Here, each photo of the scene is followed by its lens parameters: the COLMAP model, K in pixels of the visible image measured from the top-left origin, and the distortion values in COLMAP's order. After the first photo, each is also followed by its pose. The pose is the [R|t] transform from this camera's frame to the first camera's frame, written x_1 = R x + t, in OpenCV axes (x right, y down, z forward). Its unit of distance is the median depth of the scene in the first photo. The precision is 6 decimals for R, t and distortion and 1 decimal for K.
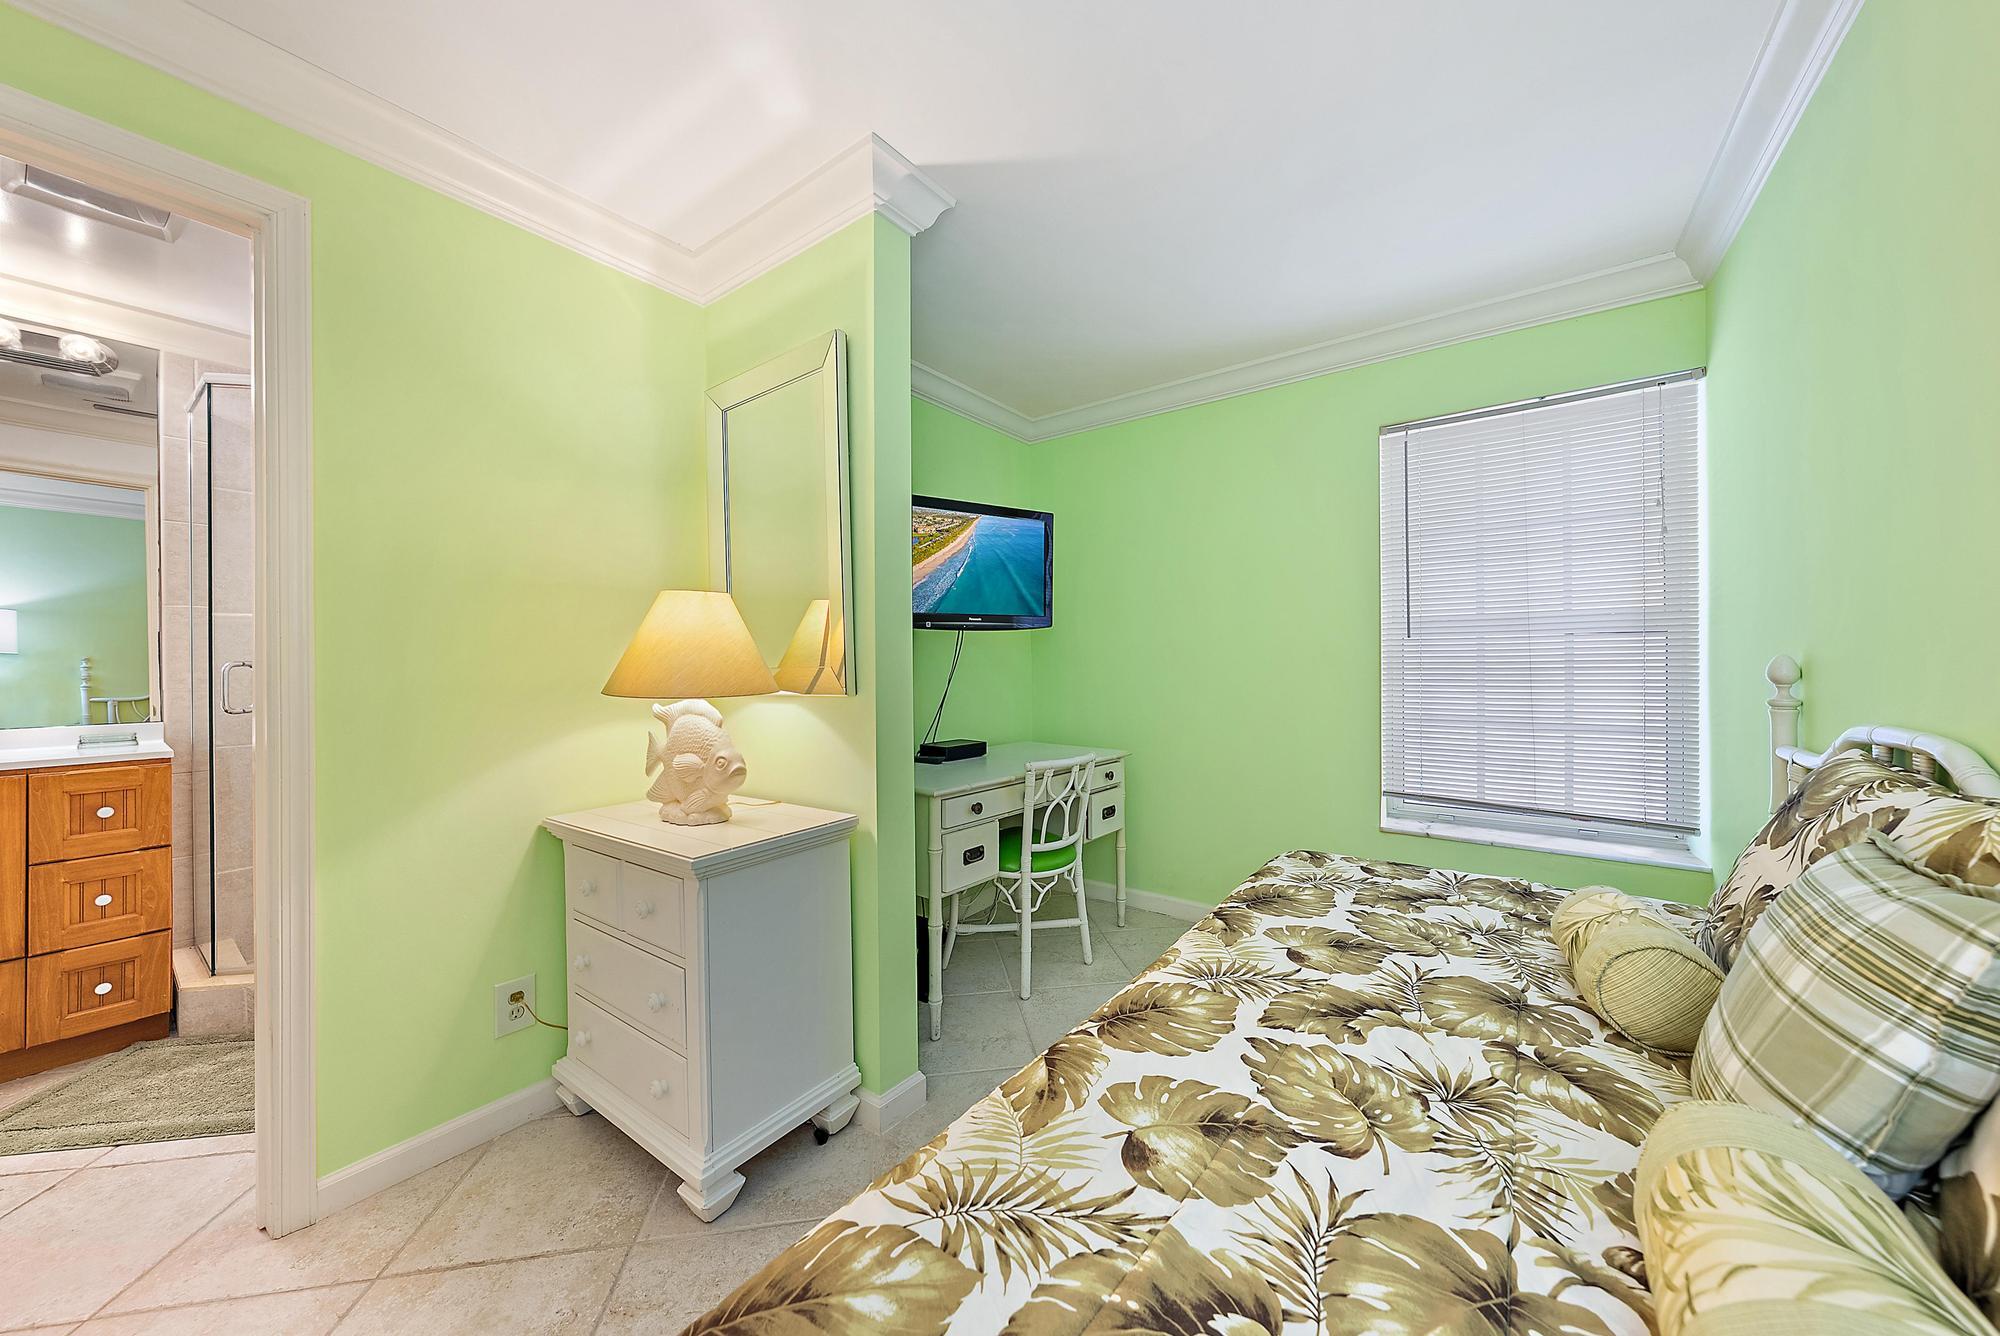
lens RADIAL K [[666.8, 0, 1000.0], [0, 666.8, 668.0], [0, 0, 1]] dist [-0.000148, -0.000016]
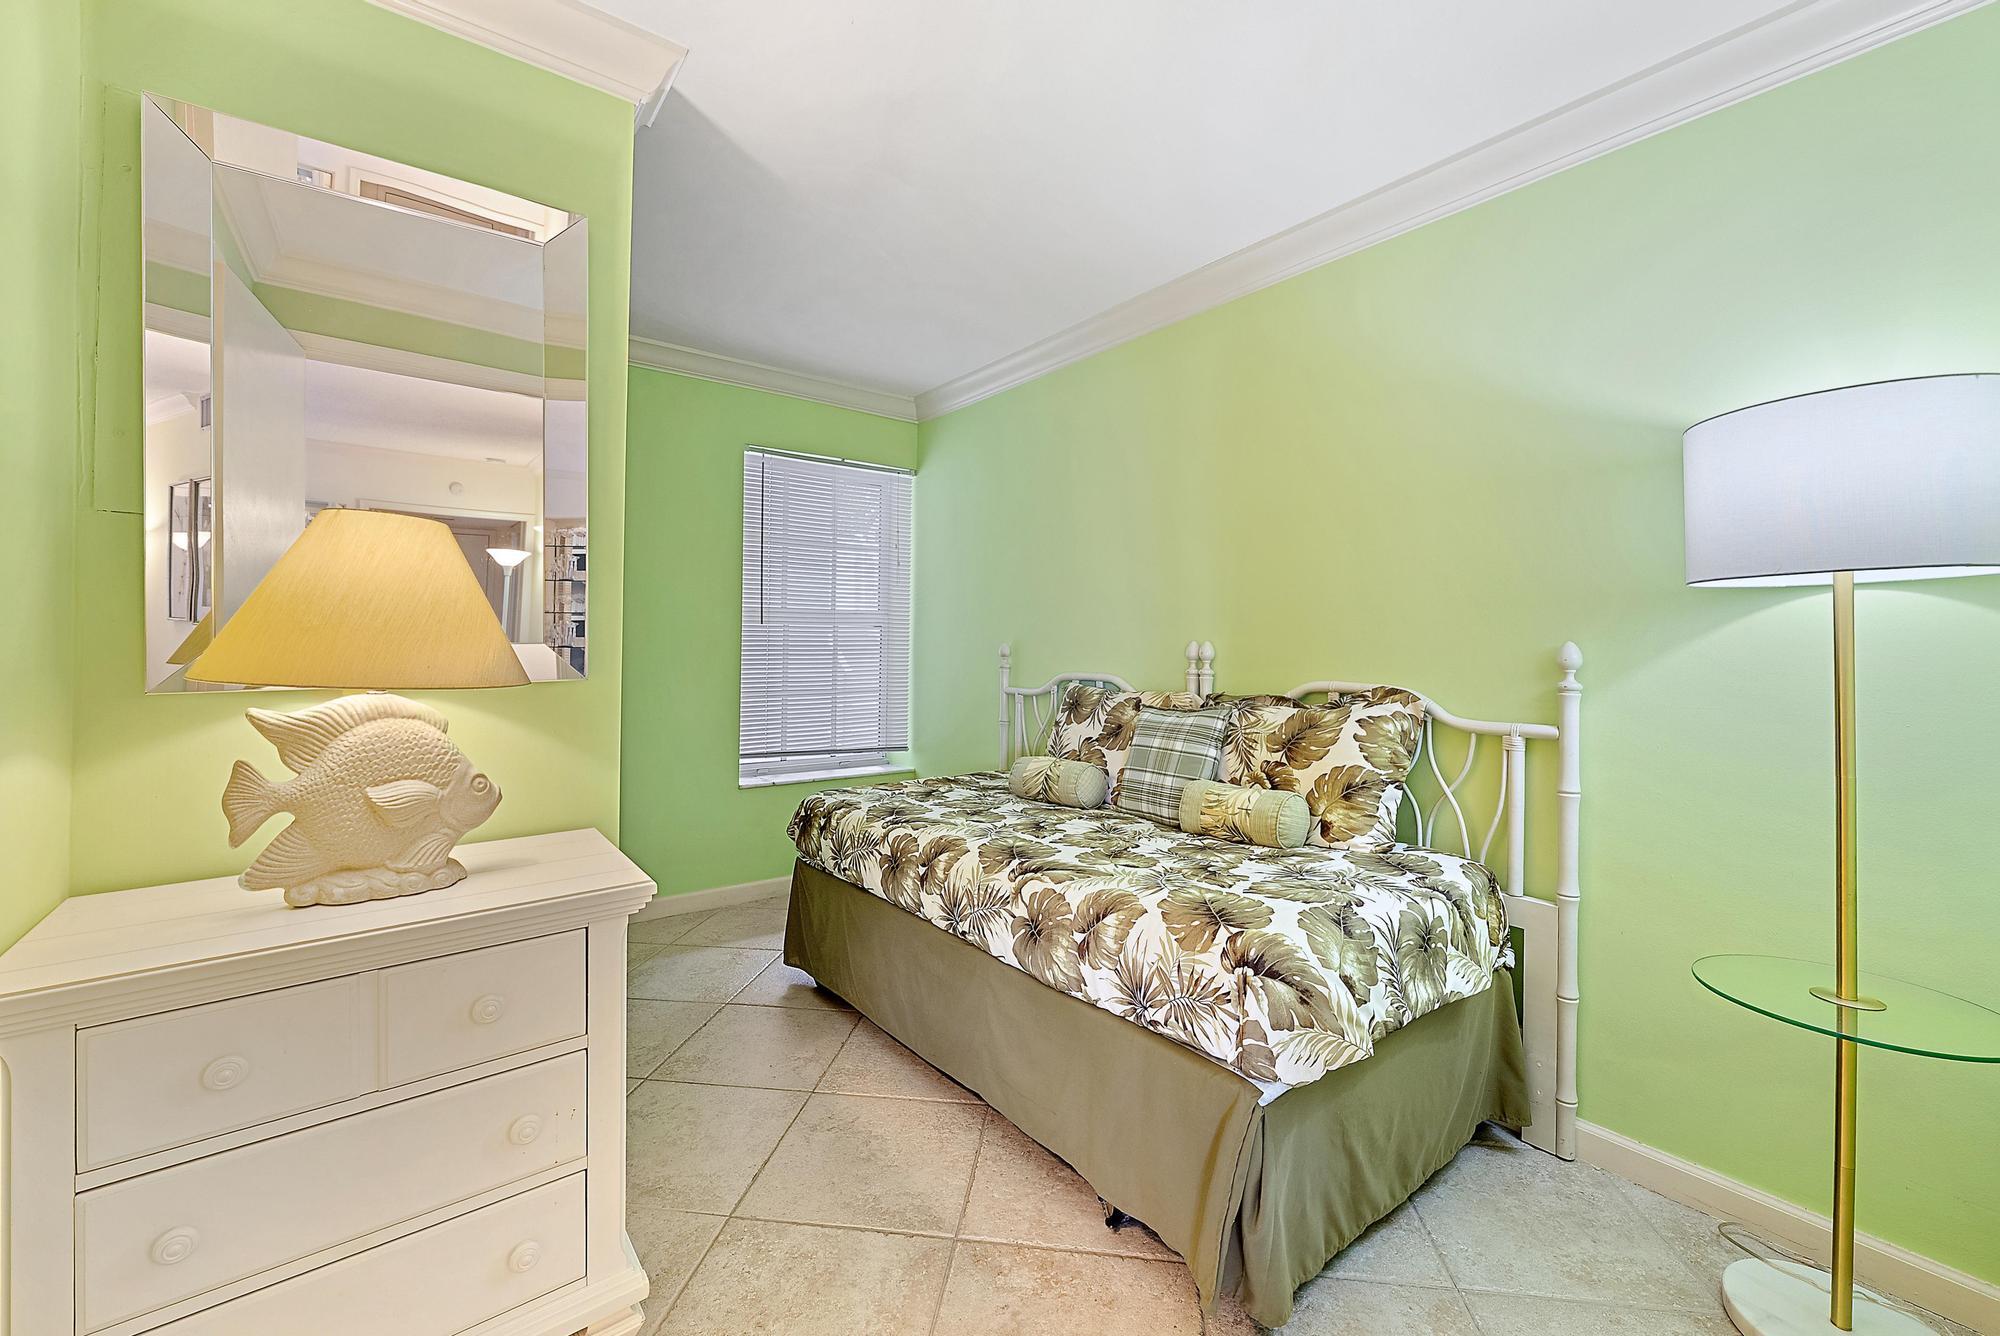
lens RADIAL K [[810.4, 0, 1000.0], [0, 810.4, 668.0], [0, 0, 1]] dist [0.000177, 0.000000]
pose [[0.272239, -0.015499, 0.962105, -1.005141], [-0.005454, 0.999829, 0.017650, 0.010968], [-0.962214, -0.010052, 0.272109, 0.278571]]
